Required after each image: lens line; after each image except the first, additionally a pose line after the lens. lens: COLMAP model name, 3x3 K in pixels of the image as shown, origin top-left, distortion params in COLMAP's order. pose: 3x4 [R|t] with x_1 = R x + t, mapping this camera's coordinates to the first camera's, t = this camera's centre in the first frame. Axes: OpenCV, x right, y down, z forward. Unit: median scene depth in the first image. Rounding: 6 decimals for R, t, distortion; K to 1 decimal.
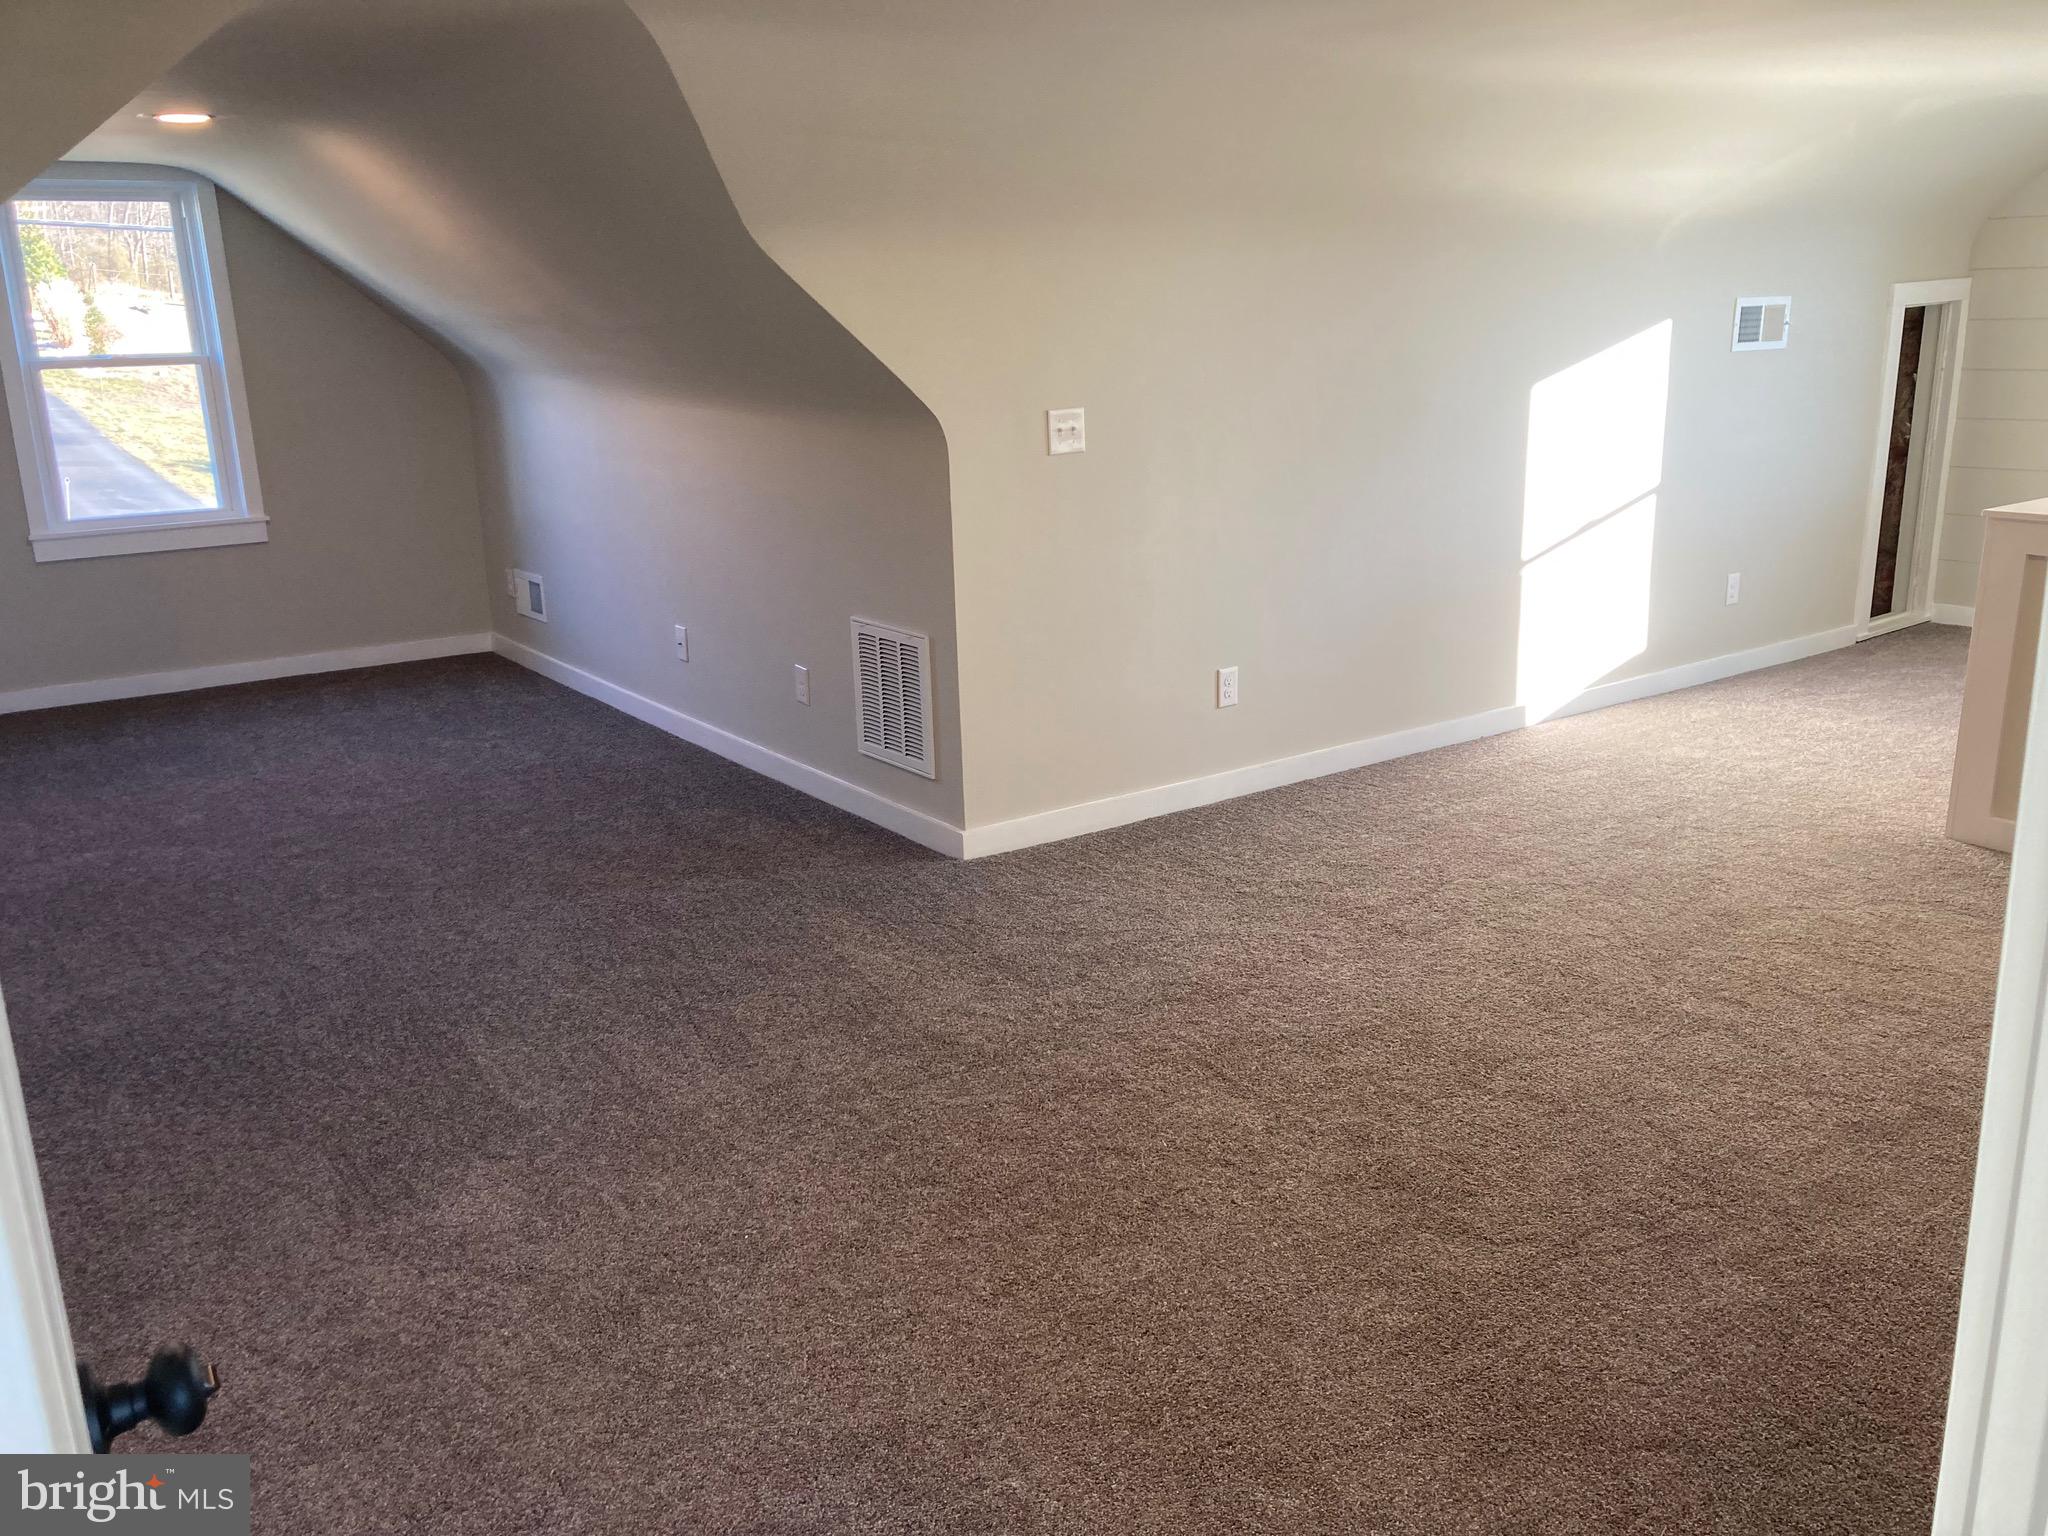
lens RADIAL K [[1692.4, 0, 1033.5], [0, 1692.4, 769.8], [0, 0, 1]] dist [0.012495, 0.001210]
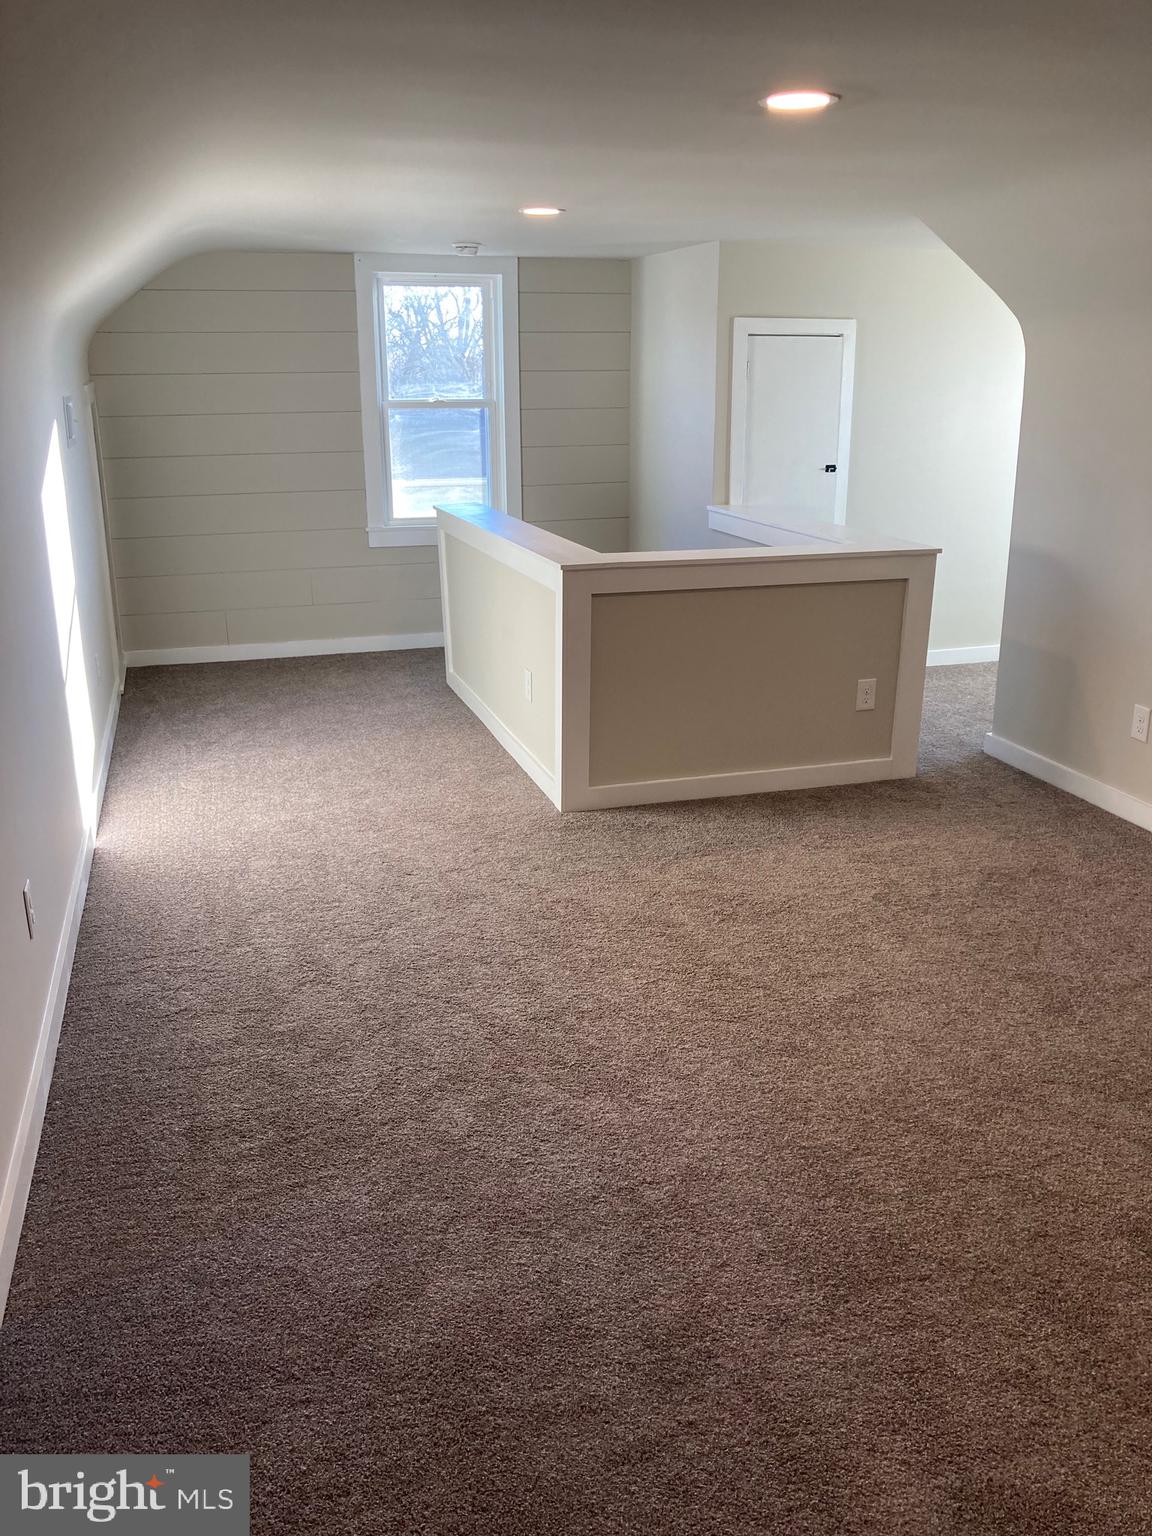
lens RADIAL K [[1269.3, 0, 567.4], [0, 1269.3, 763.2], [0, 0, 1]] dist [0.012495, 0.001210]
pose [[0.331551, -0.258893, 0.907220, -0.361765], [0.255428, 0.950330, 0.177847, -0.181512], [-0.908202, 0.172764, 0.381211, 0.671457]]
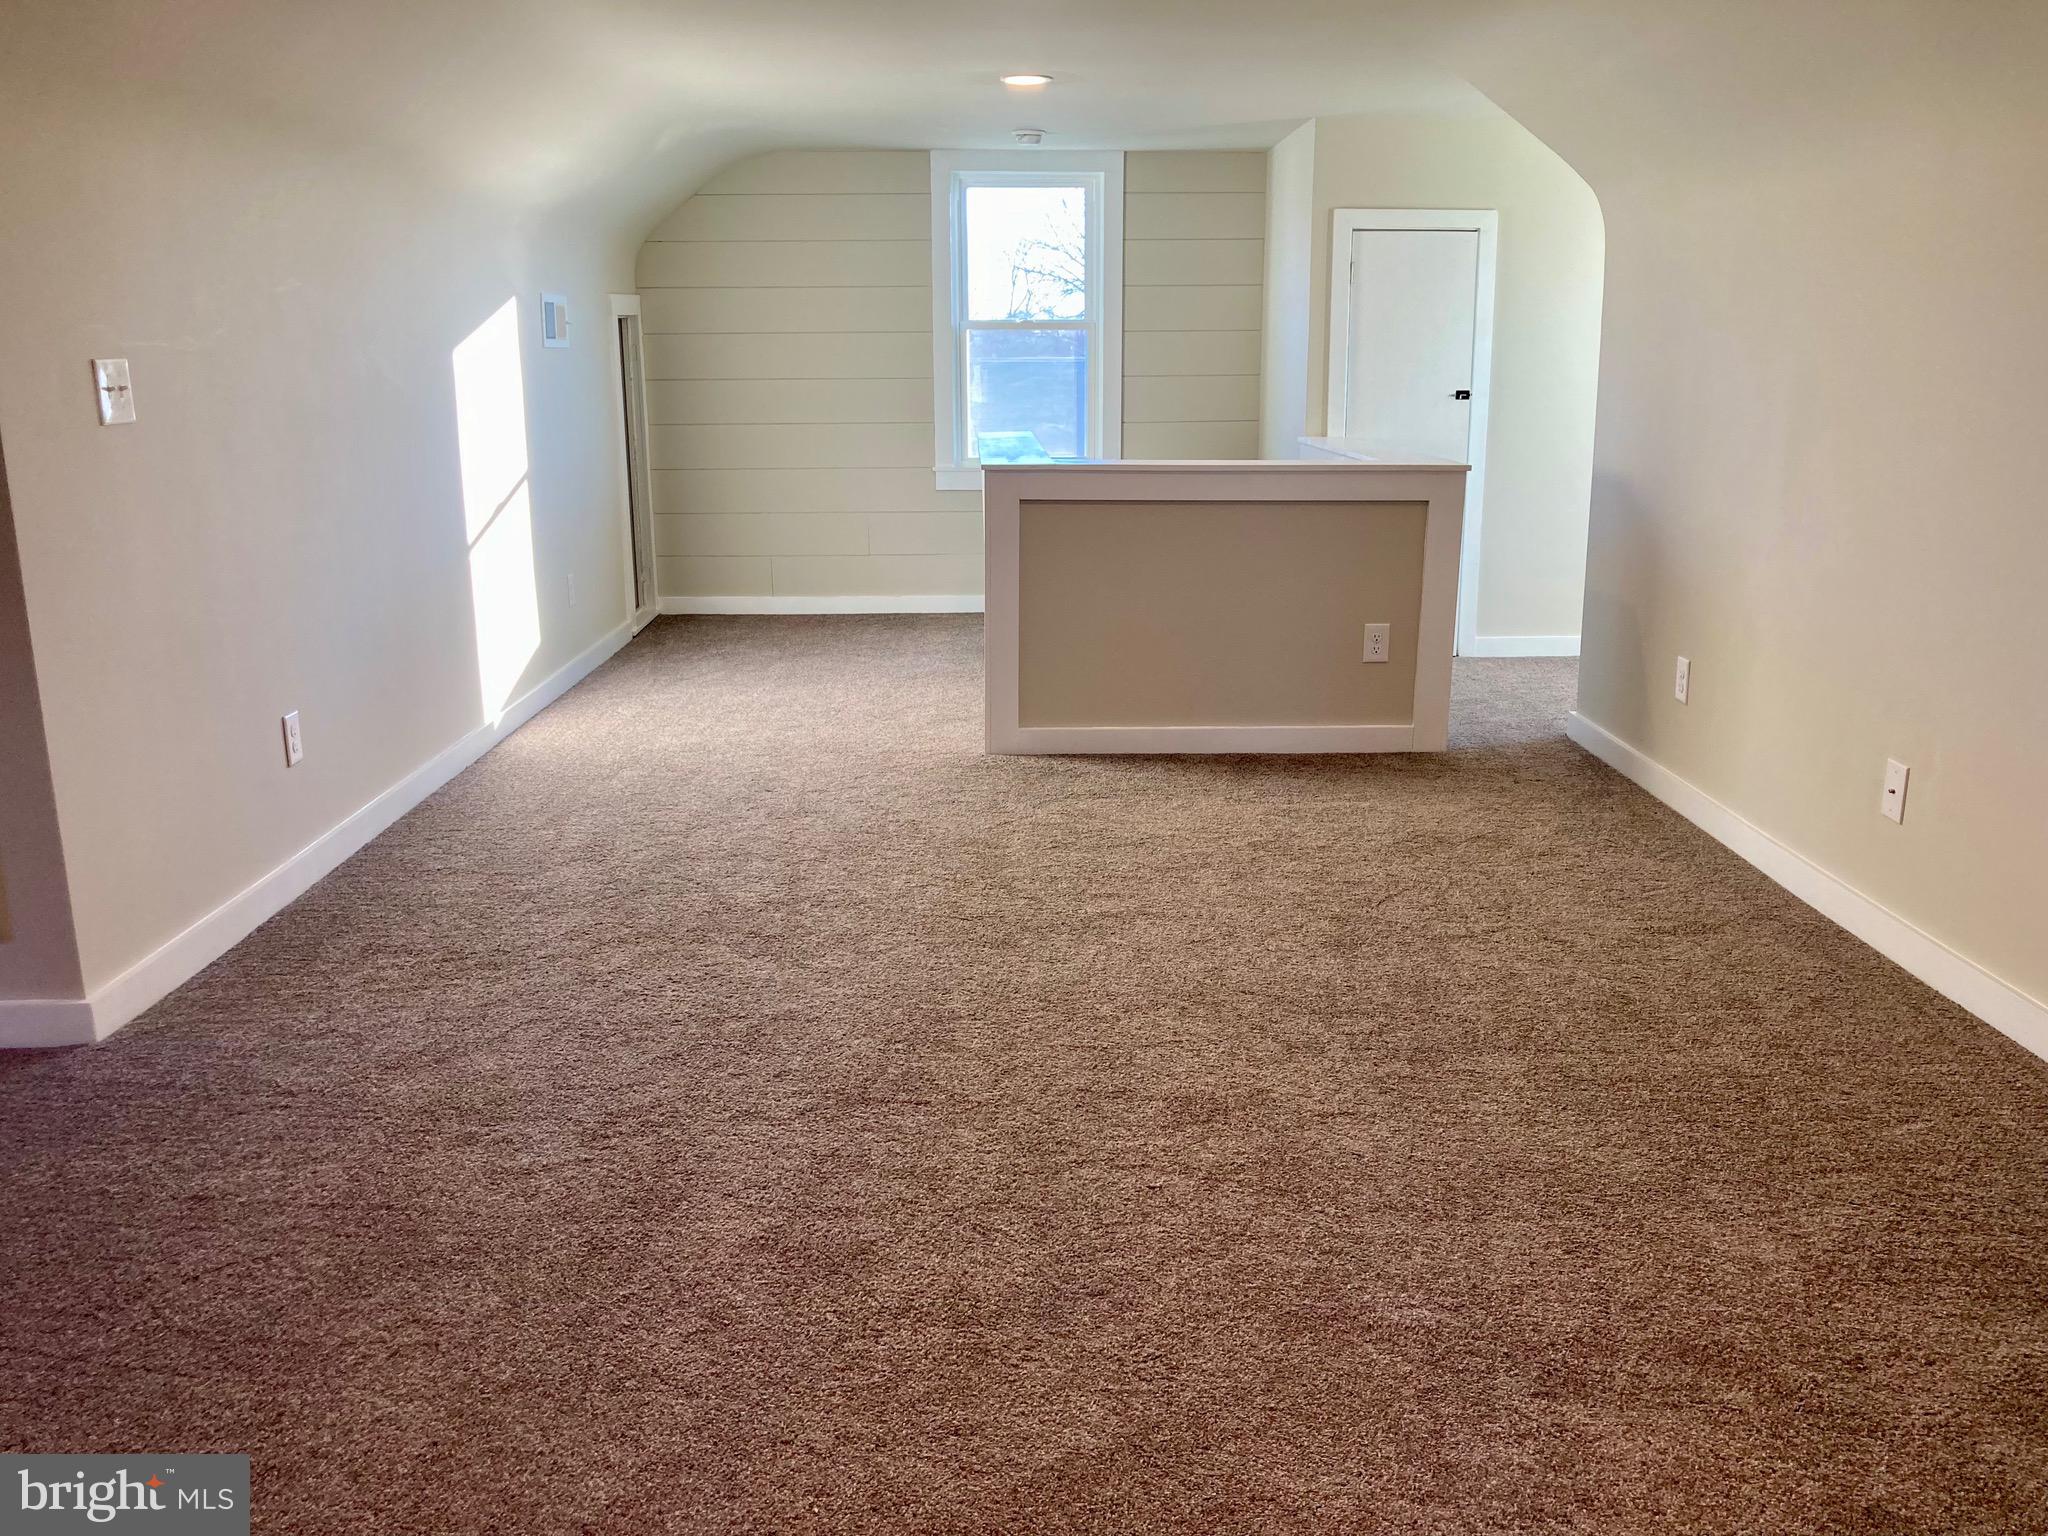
lens RADIAL K [[1705.5, 0, 1035.0], [0, 1705.5, 736.4], [0, 0, 1]] dist [0.024720, -0.006865]
pose [[0.565841, -0.160061, 0.808829, -0.384455], [0.214109, 0.975848, 0.043327, -0.013959], [-0.796229, 0.148661, 0.586446, 0.337313]]
